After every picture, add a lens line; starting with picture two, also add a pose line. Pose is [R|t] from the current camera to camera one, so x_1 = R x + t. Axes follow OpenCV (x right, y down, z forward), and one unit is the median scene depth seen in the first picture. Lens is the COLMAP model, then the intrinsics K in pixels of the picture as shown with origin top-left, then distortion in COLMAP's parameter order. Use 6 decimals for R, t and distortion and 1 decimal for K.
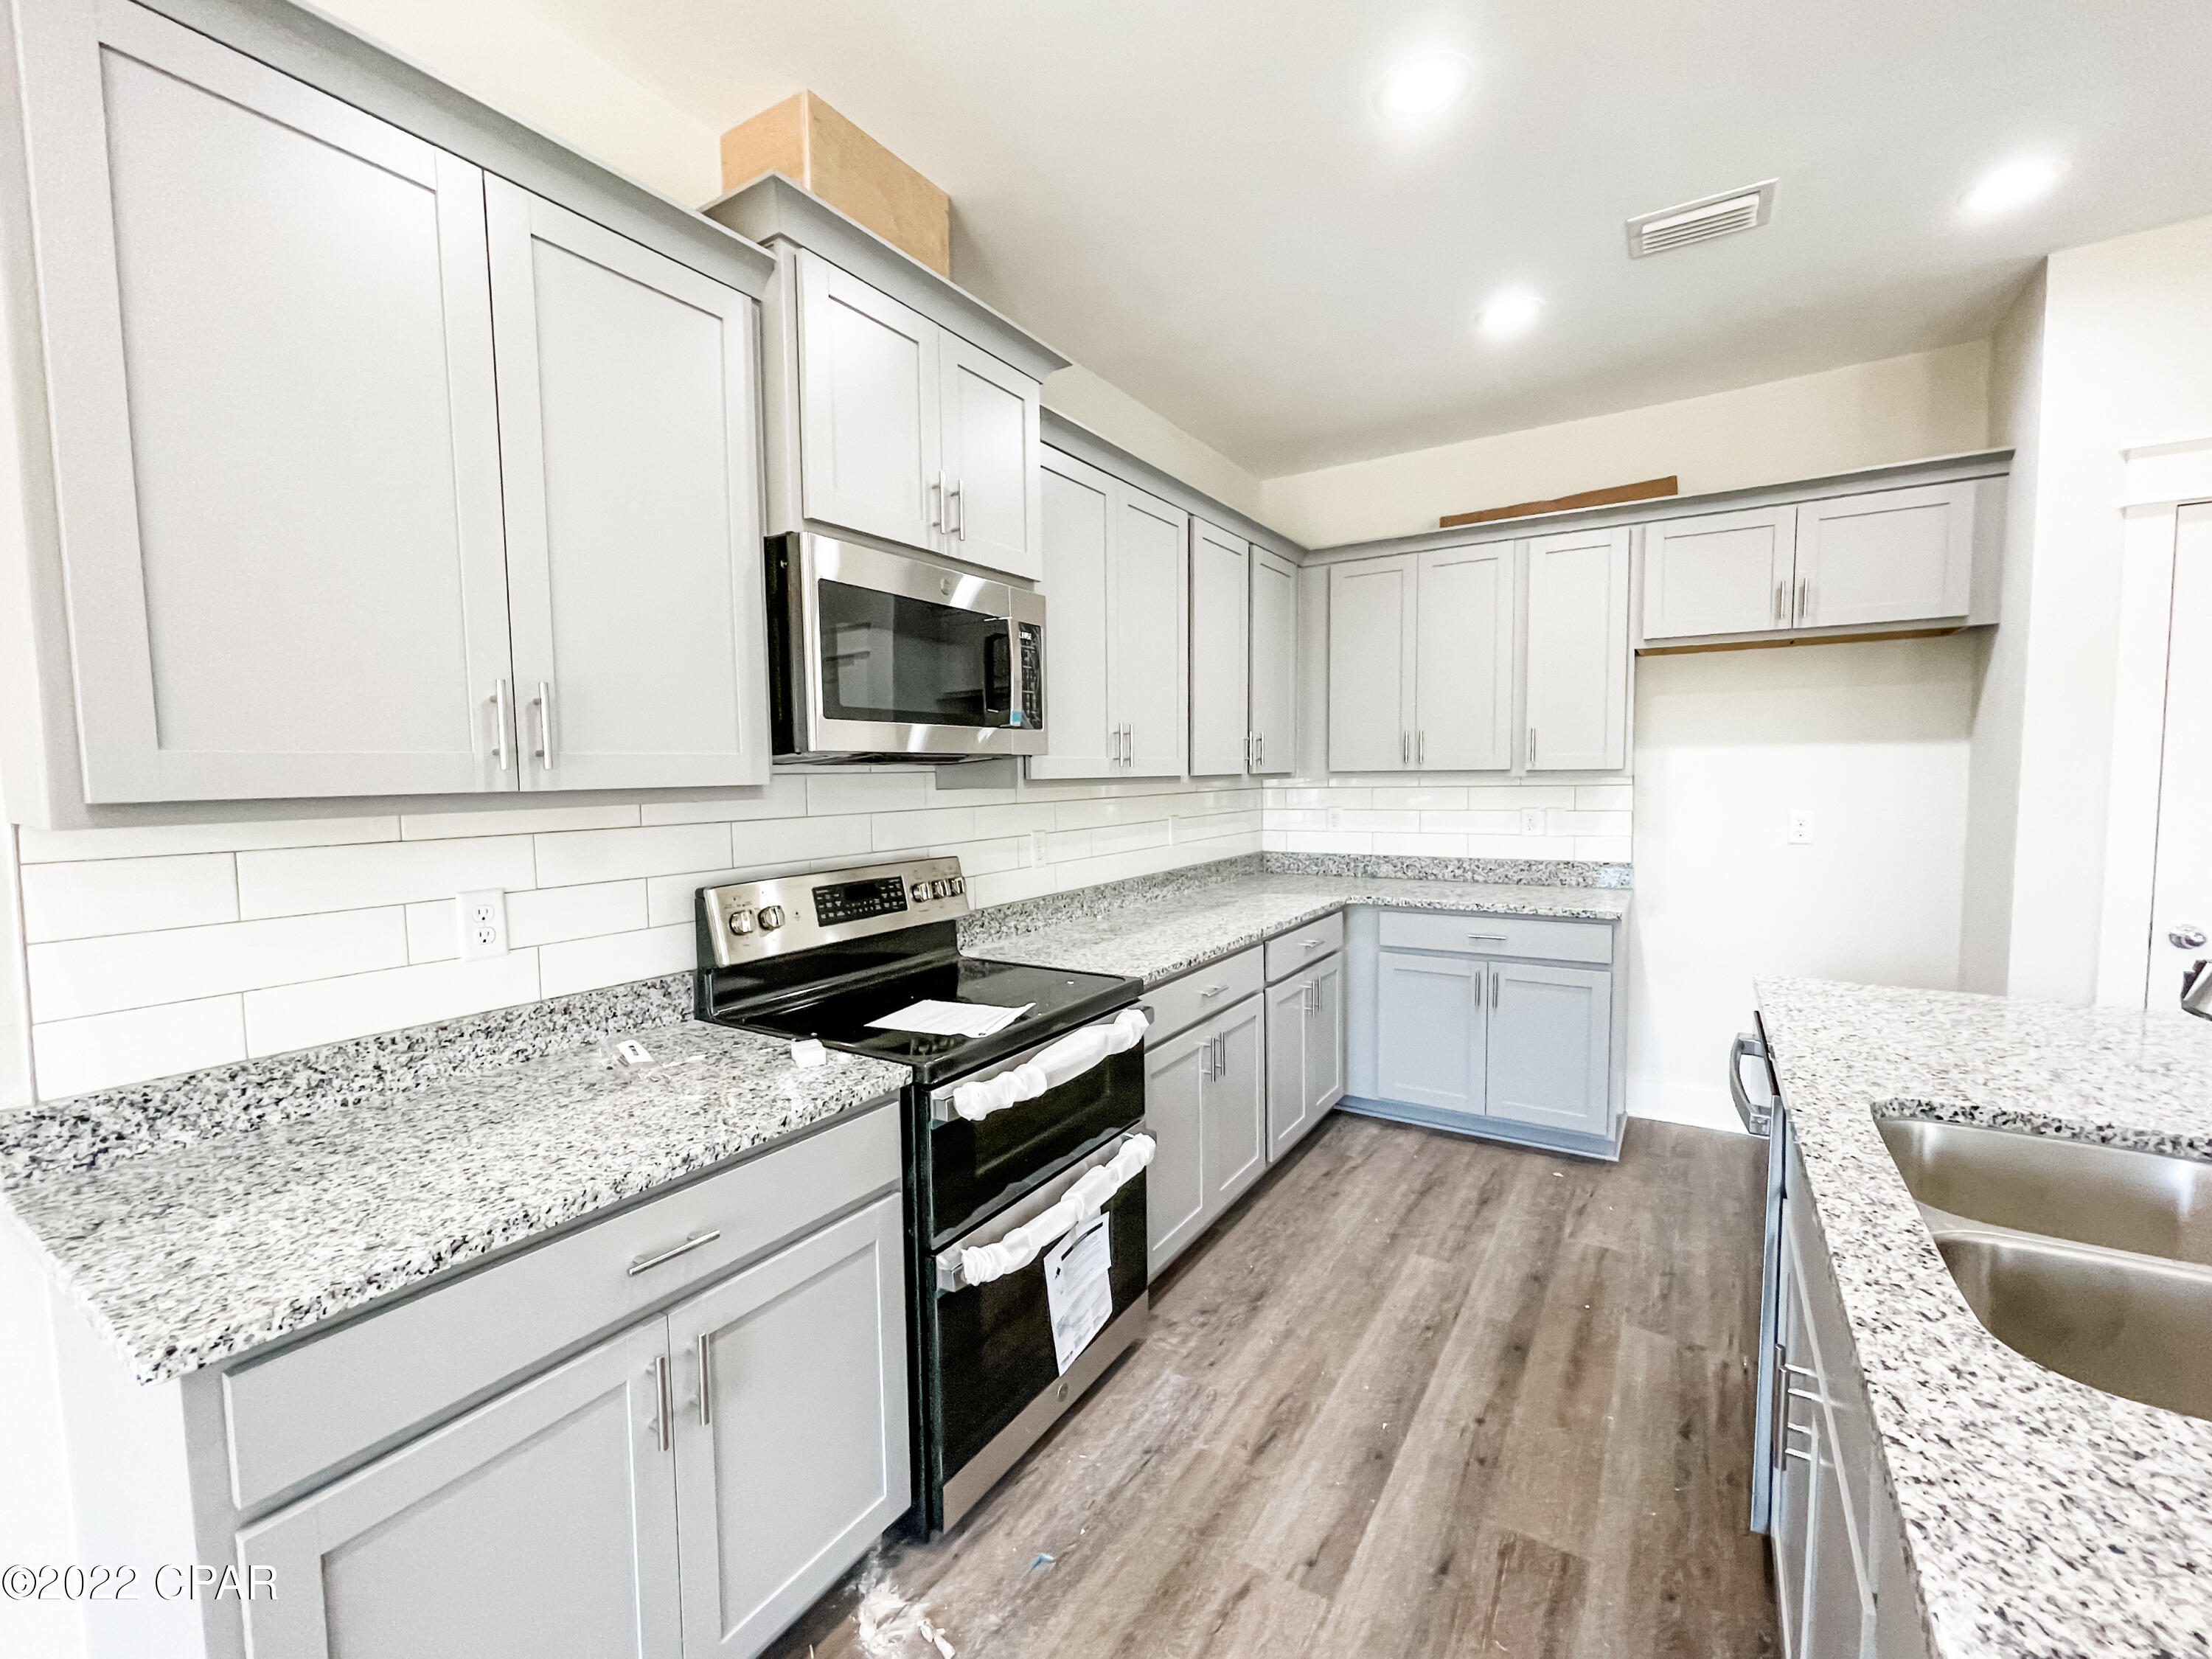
lens RADIAL K [[927.1, 0, 1092.7], [0, 927.1, 835.9], [0, 0, 1]] dist [-0.001452, -0.000245]
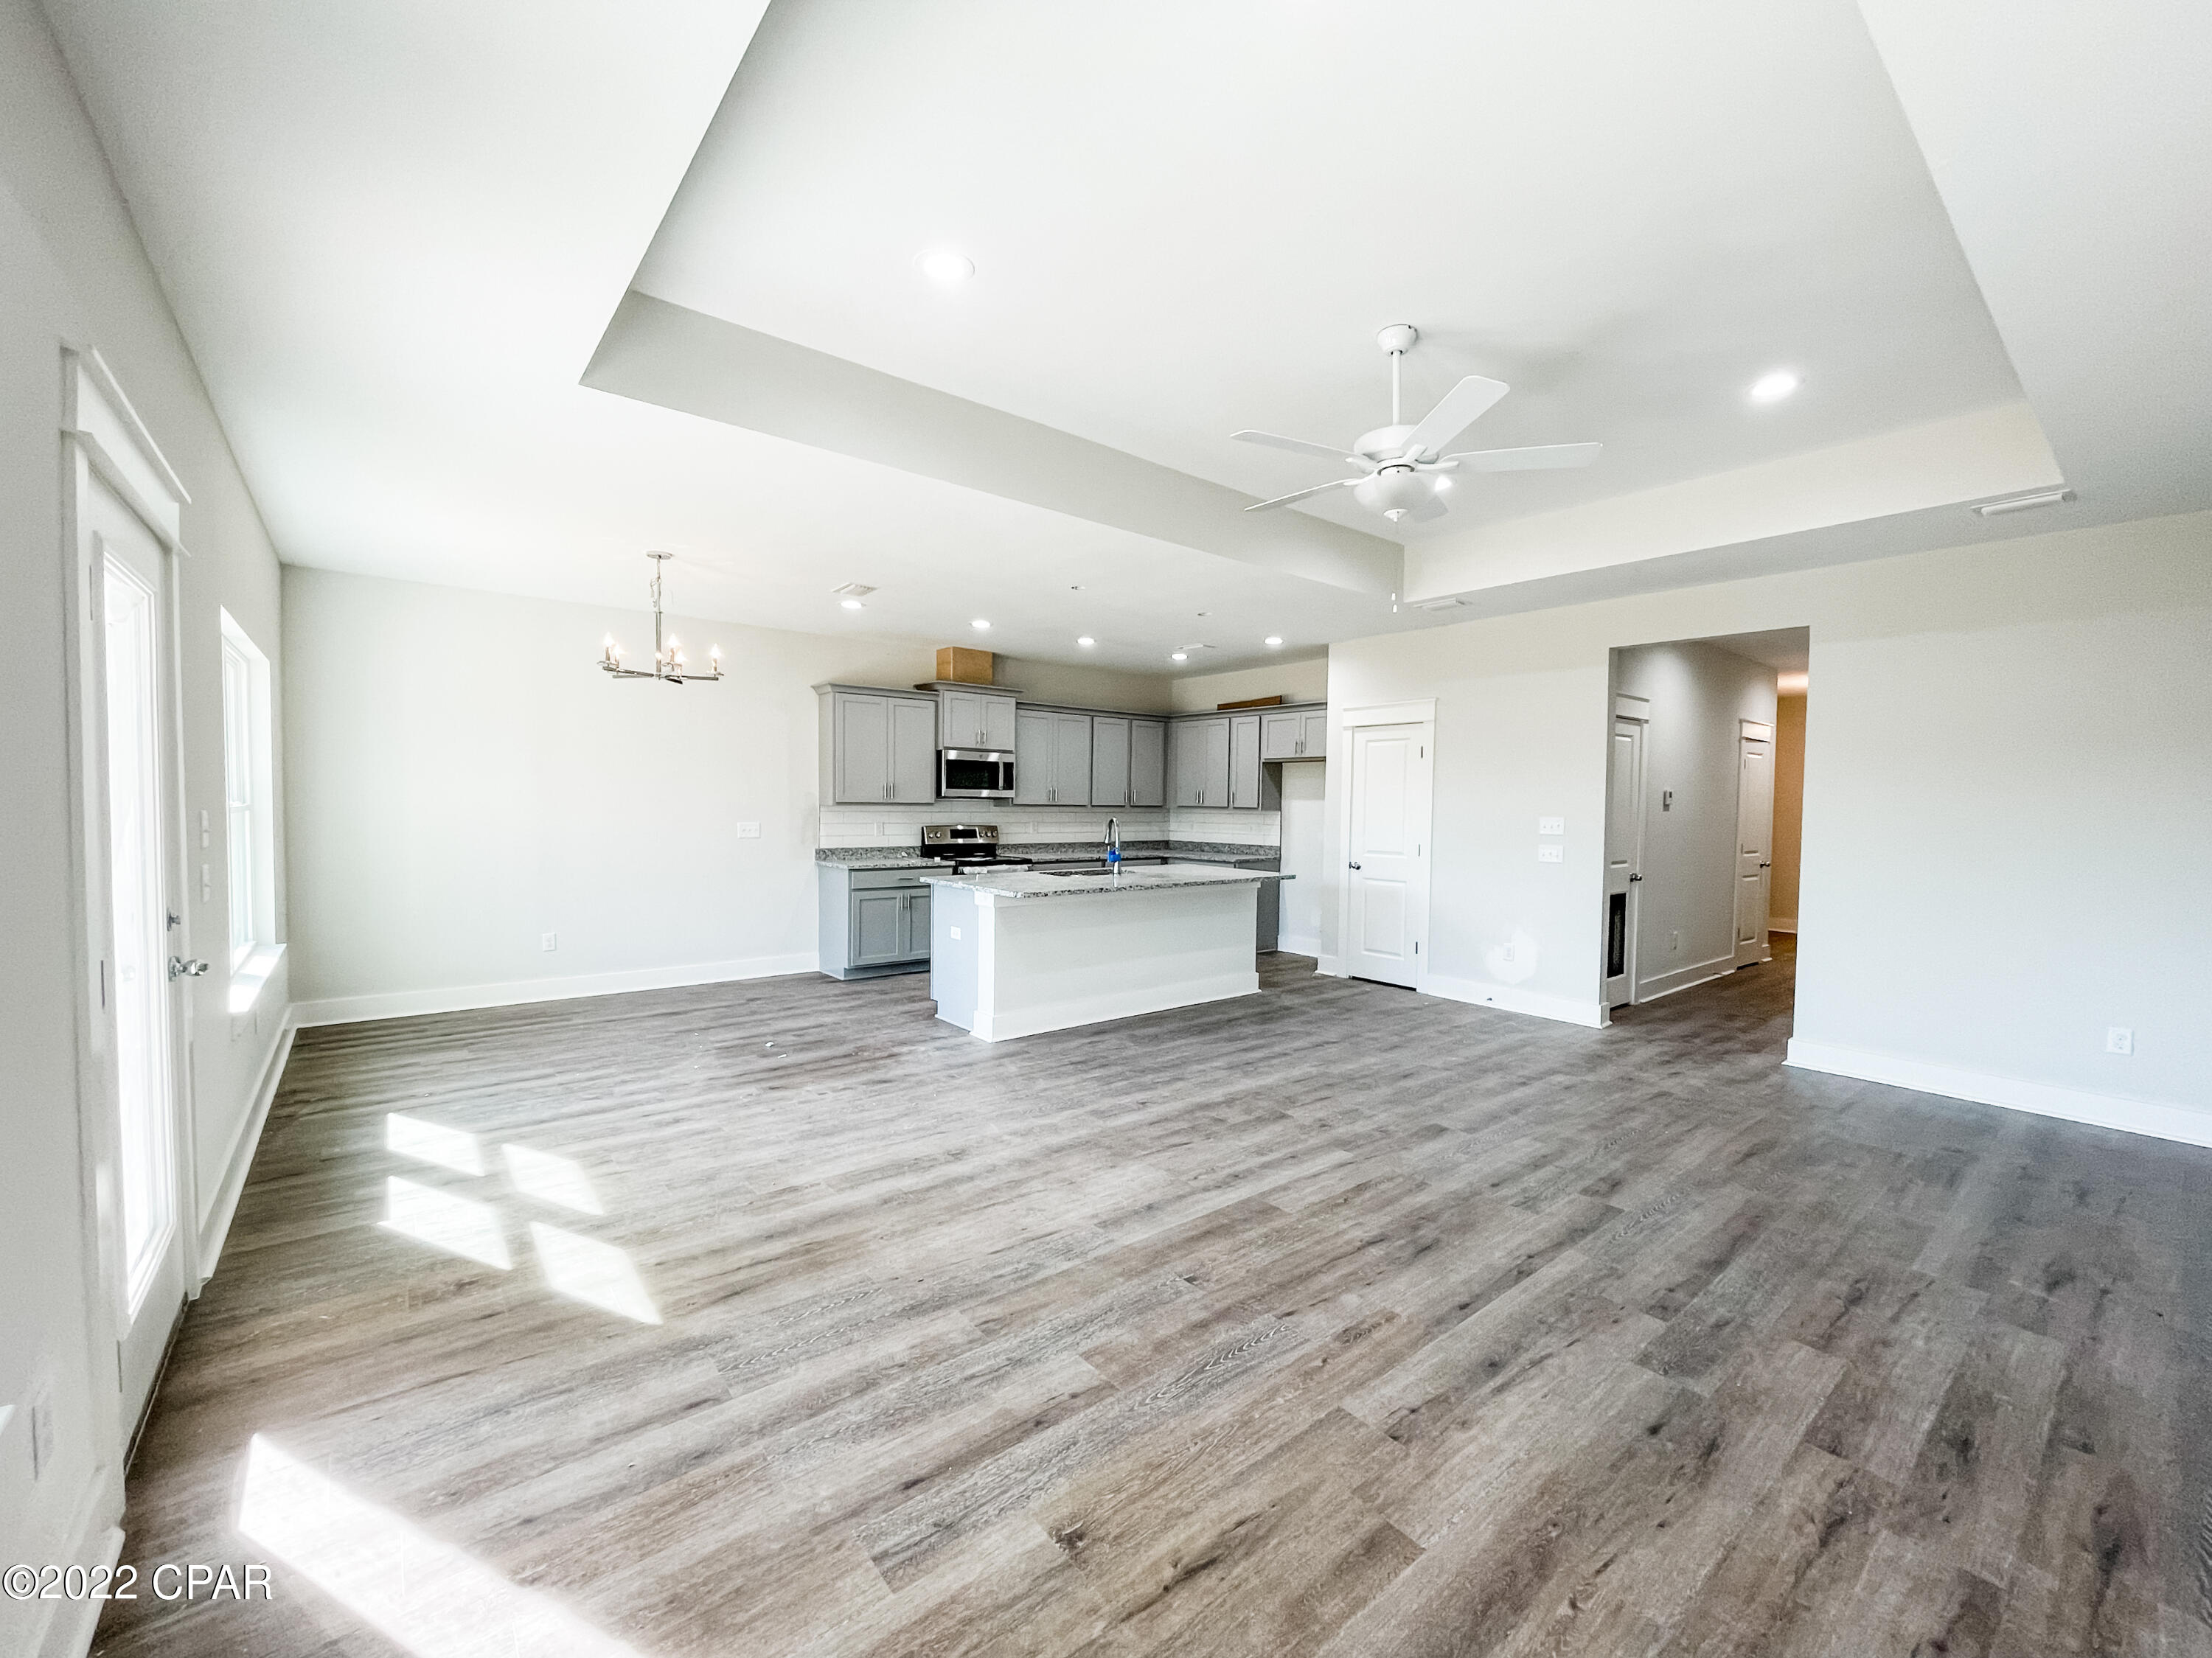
lens RADIAL K [[899.4, 0, 1105.6], [0, 899.4, 836.6], [0, 0, 1]] dist [0.001109, 0.000178]
pose [[0.952490, 0.037830, -0.302211, 1.044724], [-0.047691, 0.998541, -0.025316, 0.105799], [0.300812, 0.038526, 0.952905, -1.728888]]
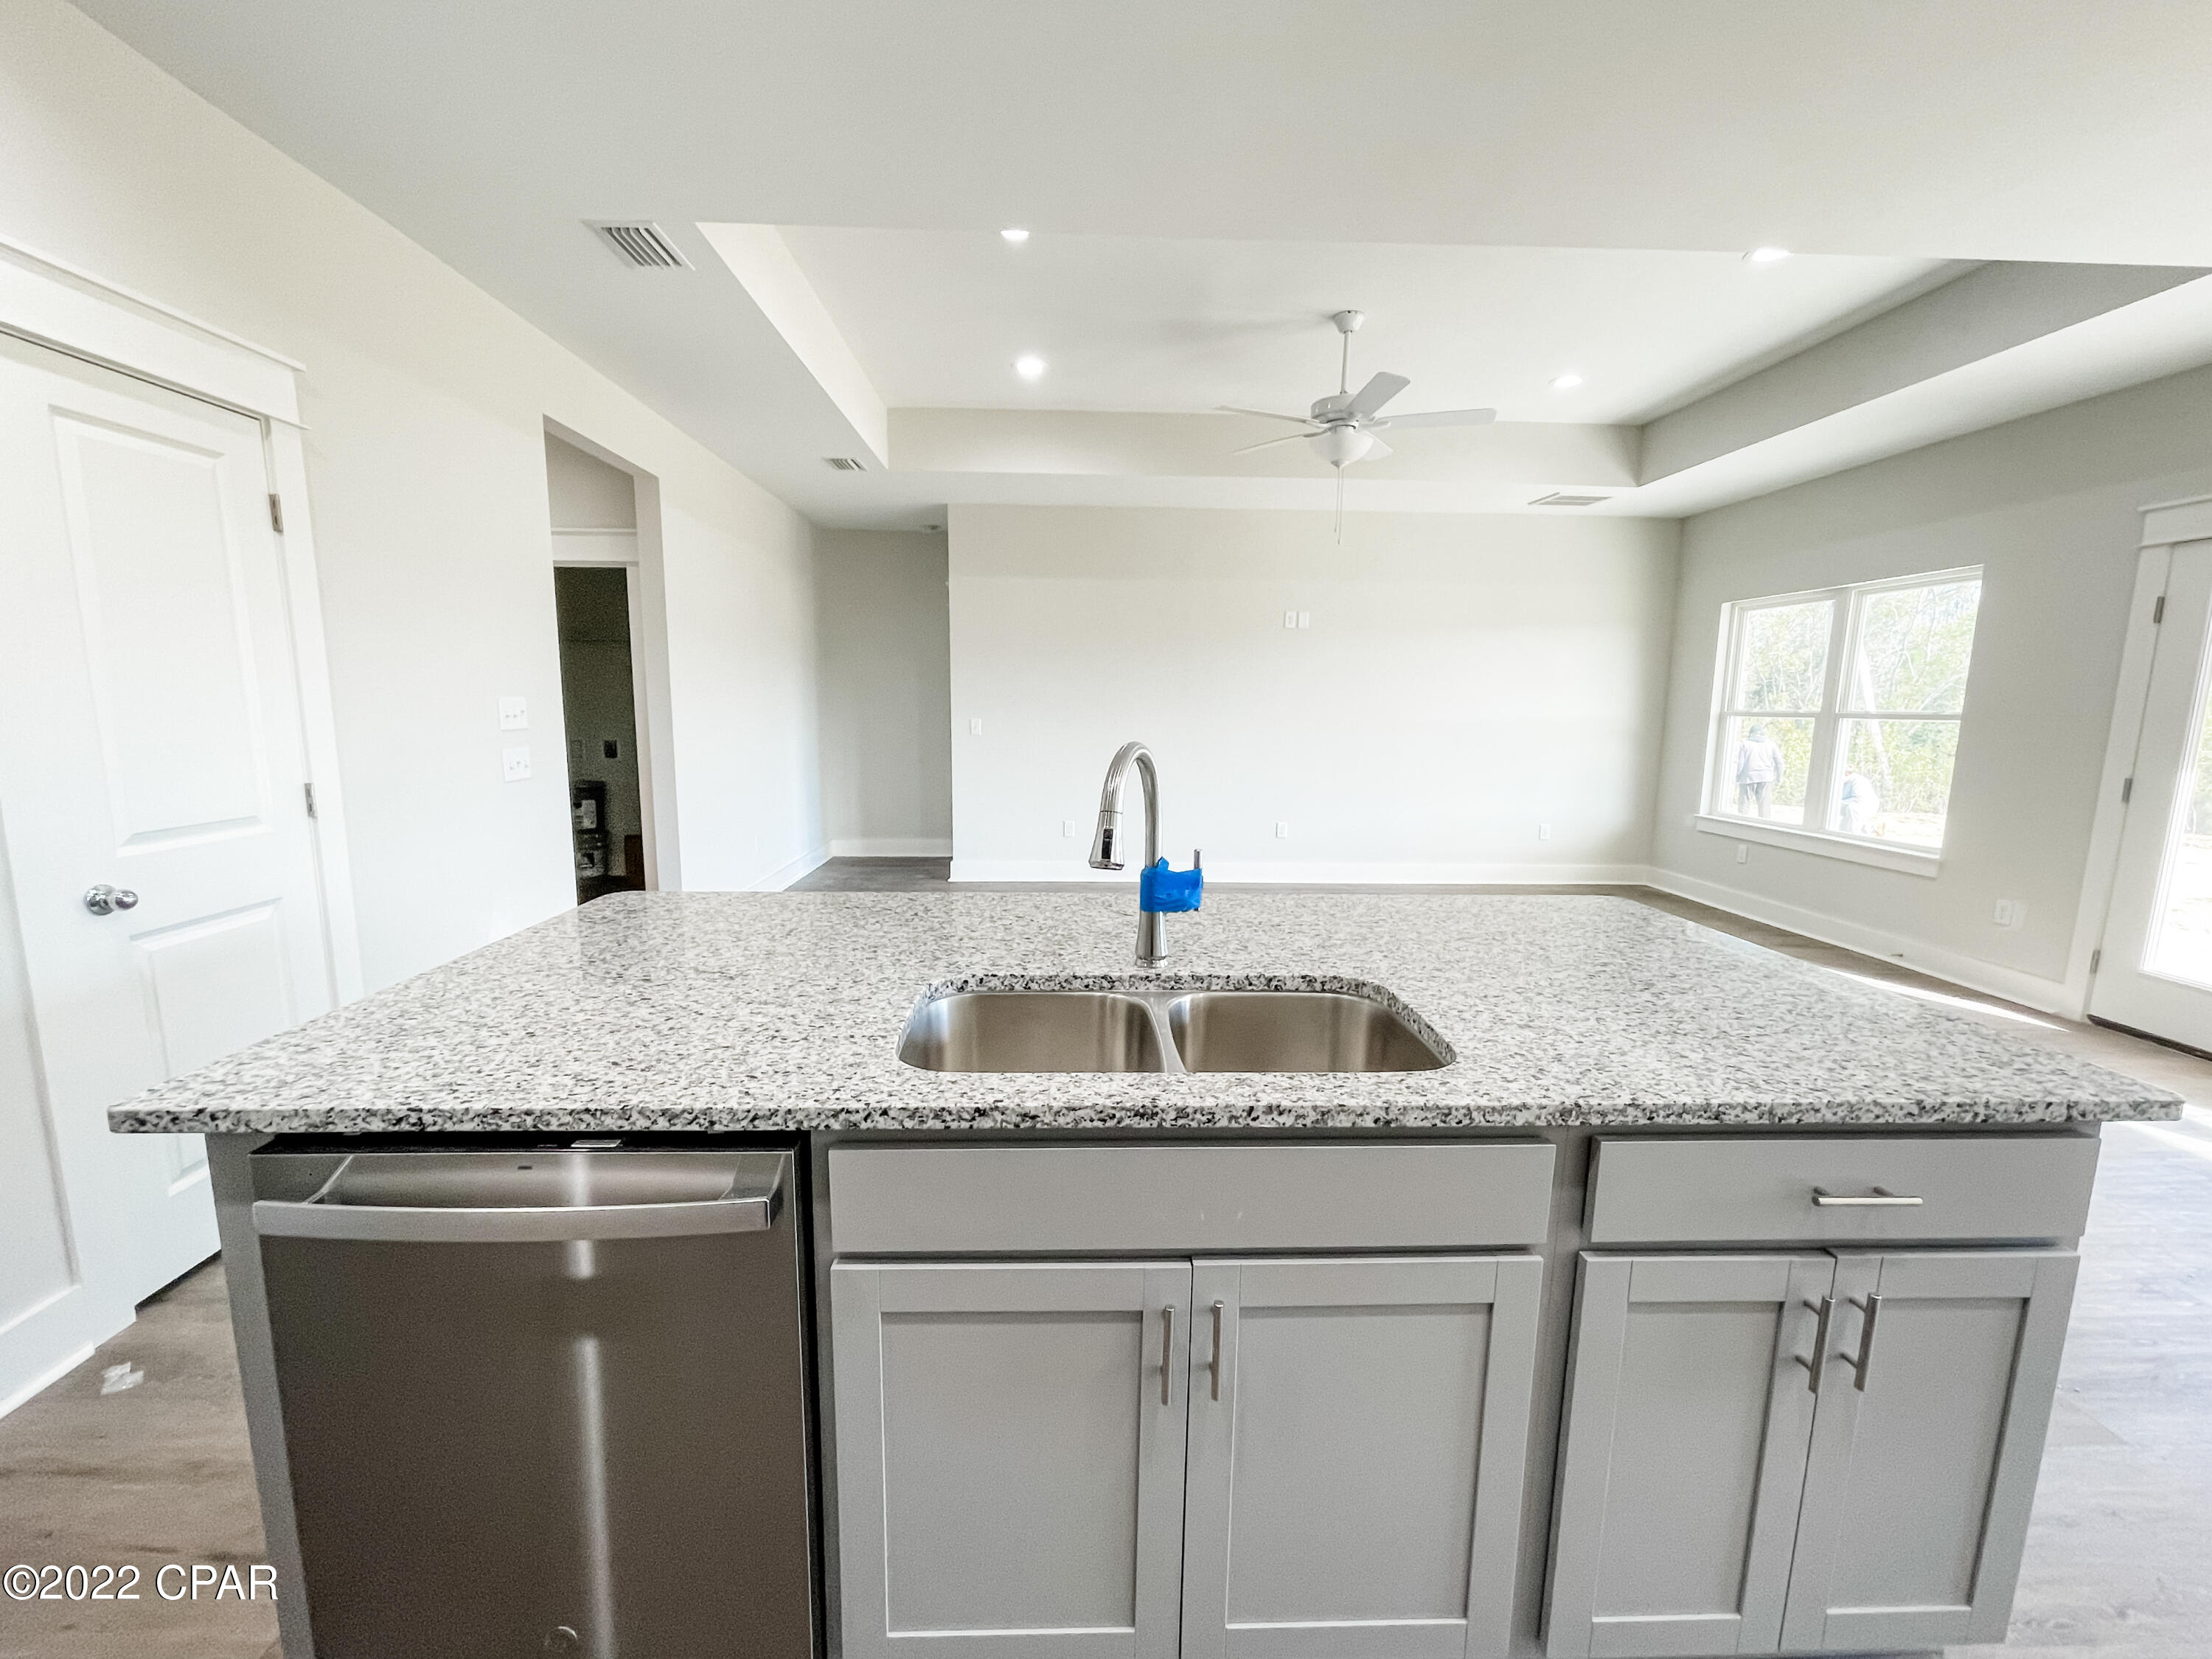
lens RADIAL K [[899.5, 0, 1105.6], [0, 899.5, 837.1], [0, 0, 1]] dist [0.001109, 0.000178]
pose [[-0.576276, -0.118288, 0.808649, 0.036253], [0.054186, 0.981762, 0.182226, -0.031430], [-0.815457, 0.148830, -0.559357, 0.581053]]
